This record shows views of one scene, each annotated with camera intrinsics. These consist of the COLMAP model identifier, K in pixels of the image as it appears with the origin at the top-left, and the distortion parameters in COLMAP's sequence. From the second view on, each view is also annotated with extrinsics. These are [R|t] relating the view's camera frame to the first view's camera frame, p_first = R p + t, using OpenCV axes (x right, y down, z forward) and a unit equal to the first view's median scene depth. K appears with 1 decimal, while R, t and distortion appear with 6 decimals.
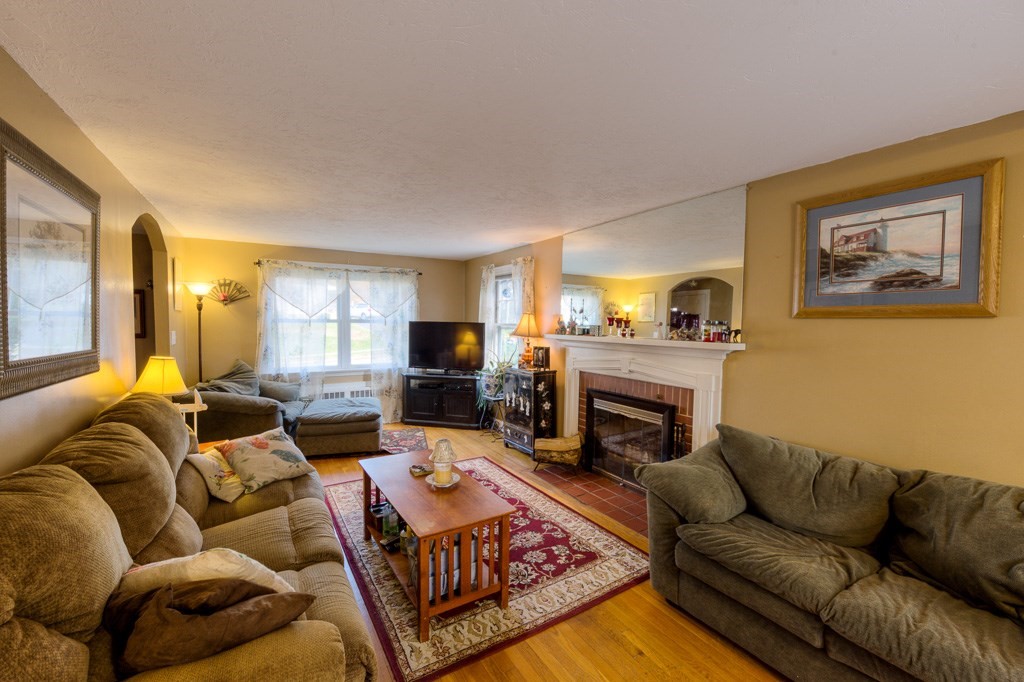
lens RADIAL K [[420.3, 0, 512.0], [0, 420.3, 341.0], [0, 0, 1]] dist [-0.015938, -0.000161]
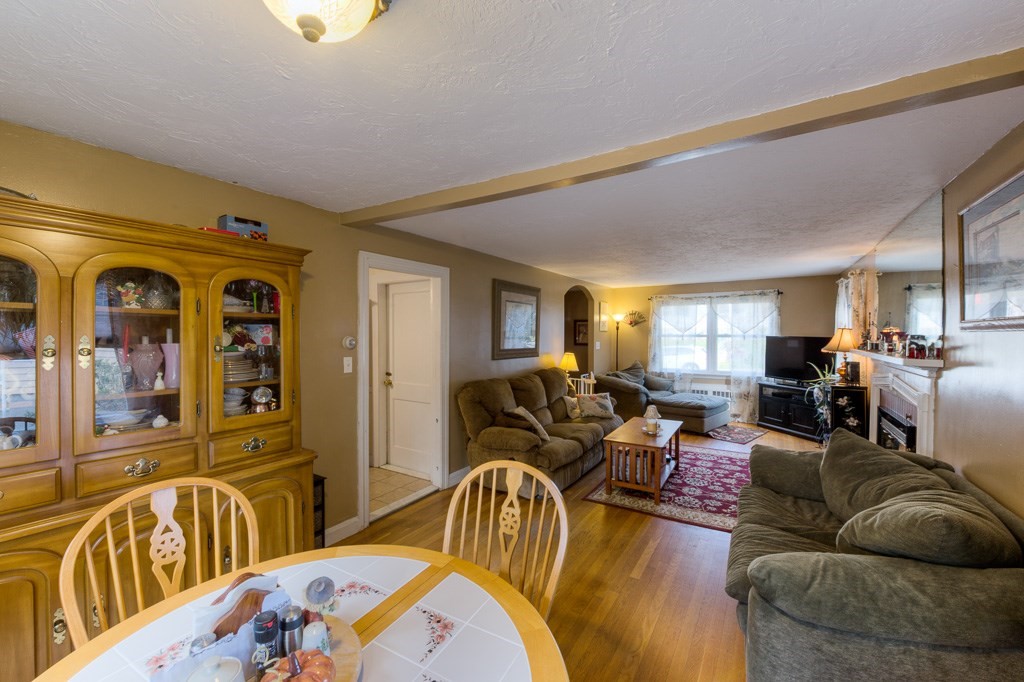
lens RADIAL K [[420.3, 0, 512.0], [0, 420.3, 341.0], [0, 0, 1]] dist [-0.015938, -0.000161]
pose [[0.449641, 0.006647, -0.893185, 0.525134], [-0.036490, 0.999274, -0.010932, 0.004505], [0.892464, 0.037508, 0.449557, -0.136654]]
